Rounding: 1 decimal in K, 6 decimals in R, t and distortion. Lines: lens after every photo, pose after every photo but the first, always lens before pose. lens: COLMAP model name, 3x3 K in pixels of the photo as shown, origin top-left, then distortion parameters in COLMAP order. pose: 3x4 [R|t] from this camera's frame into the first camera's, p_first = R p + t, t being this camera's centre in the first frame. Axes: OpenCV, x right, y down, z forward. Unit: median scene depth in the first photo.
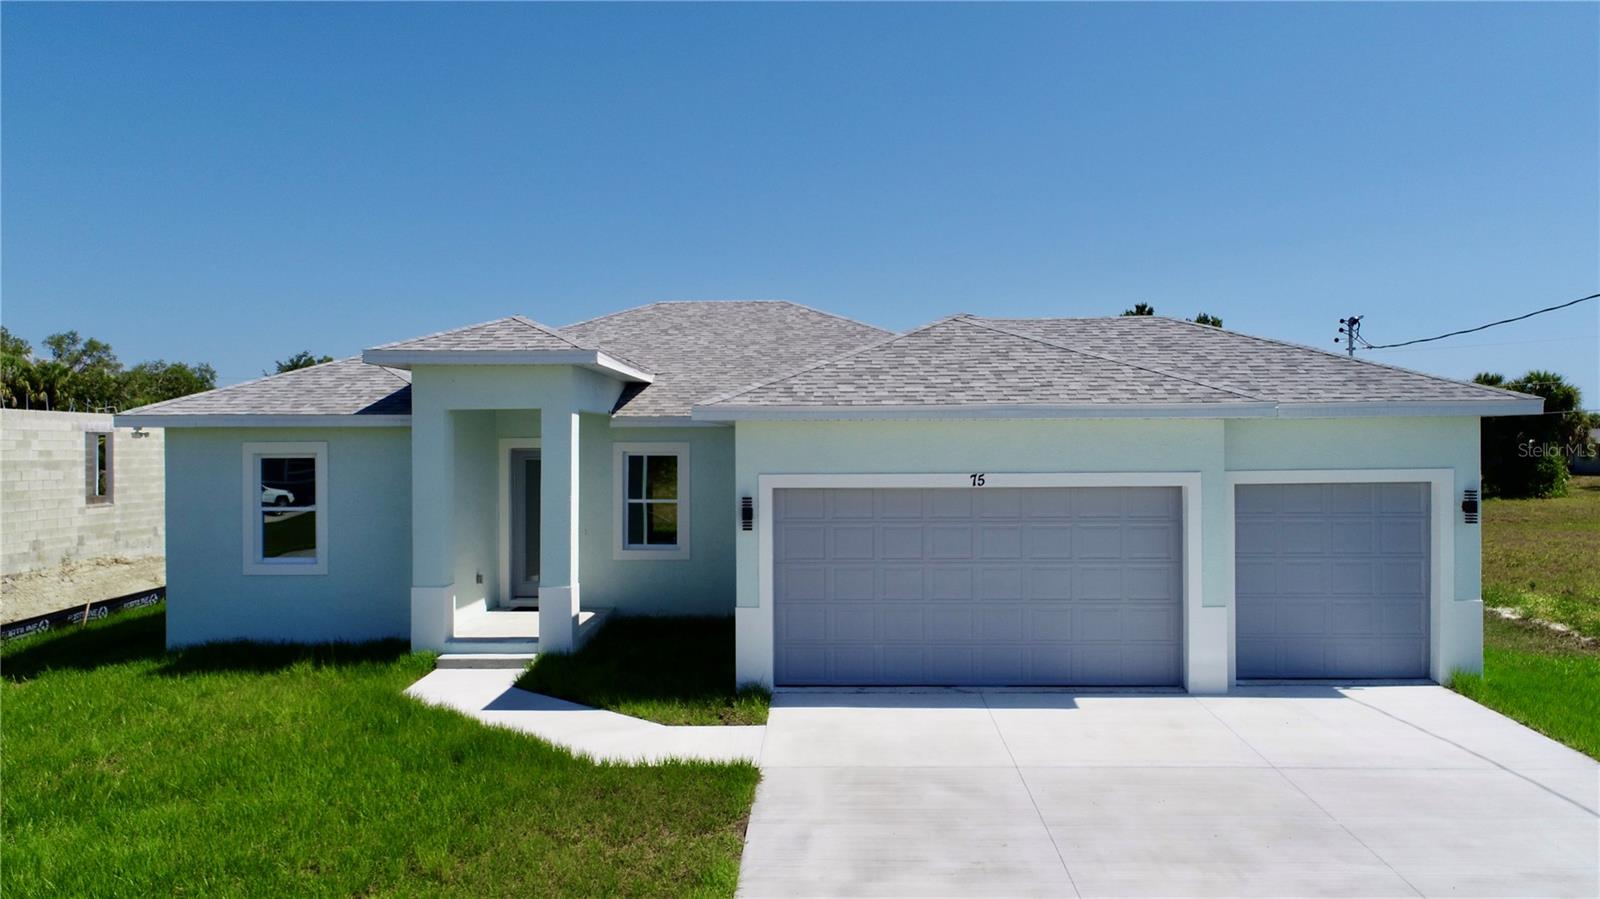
lens RADIAL K [[1085.5, 0, 800.0], [0, 1085.5, 449.5], [0, 0, 1]] dist [-0.004158, 0.000303]
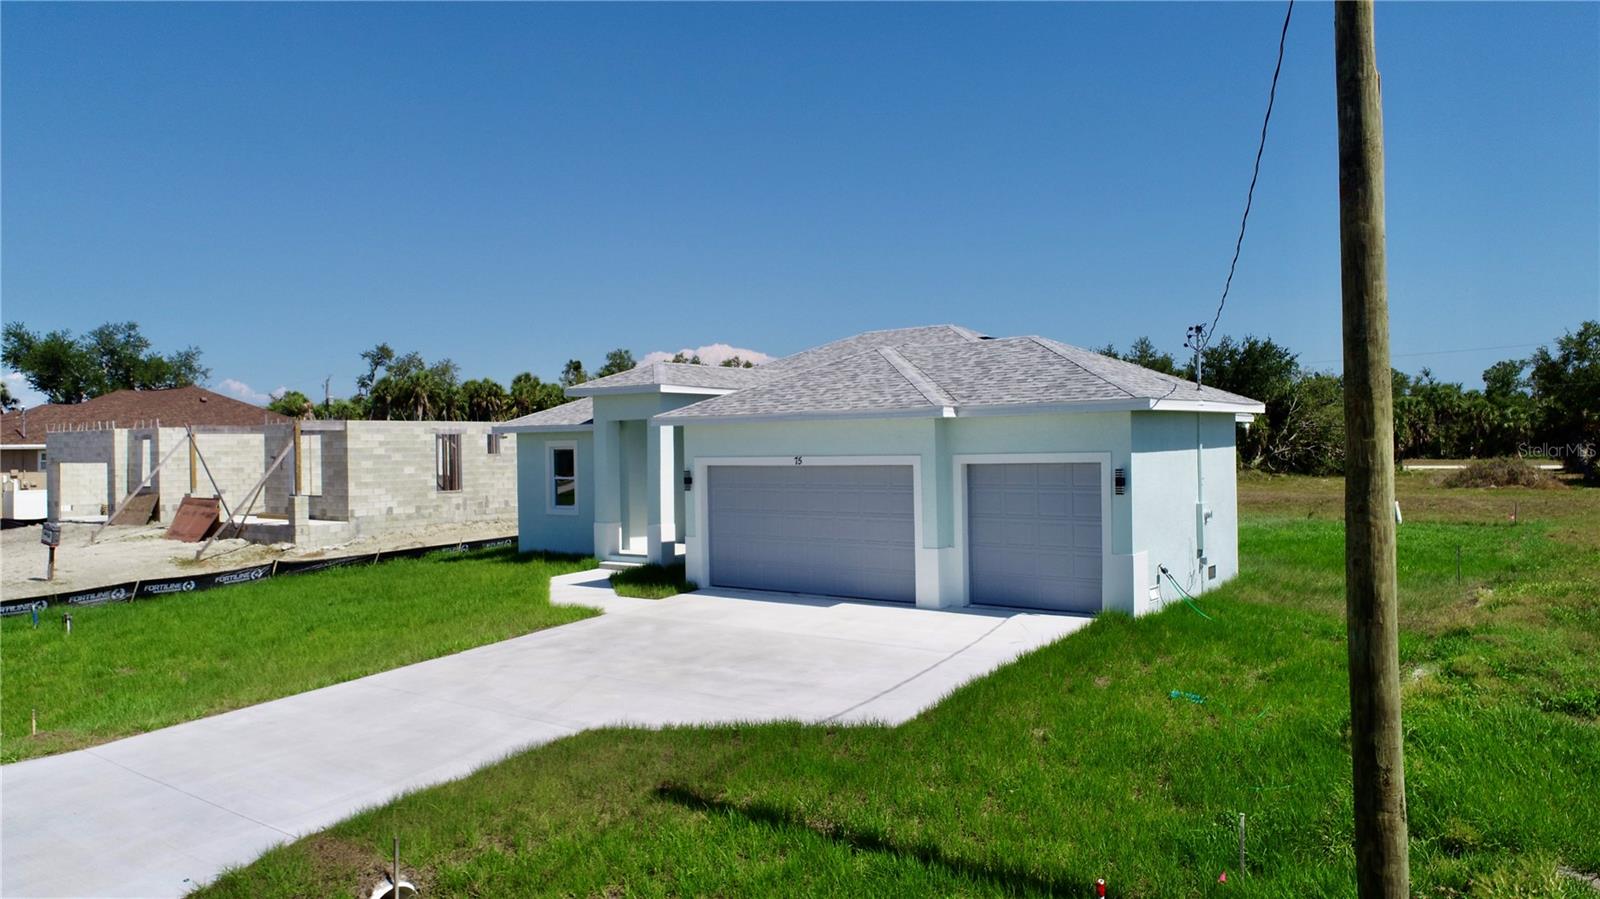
lens RADIAL K [[1085.5, 0, 800.0], [0, 1085.5, 449.5], [0, 0, 1]] dist [-0.004158, 0.000303]
pose [[0.819841, -0.006035, -0.572560, 0.912379], [0.011165, 0.999923, 0.005447, 0.002855], [0.572483, -0.010858, 0.819845, -0.244033]]
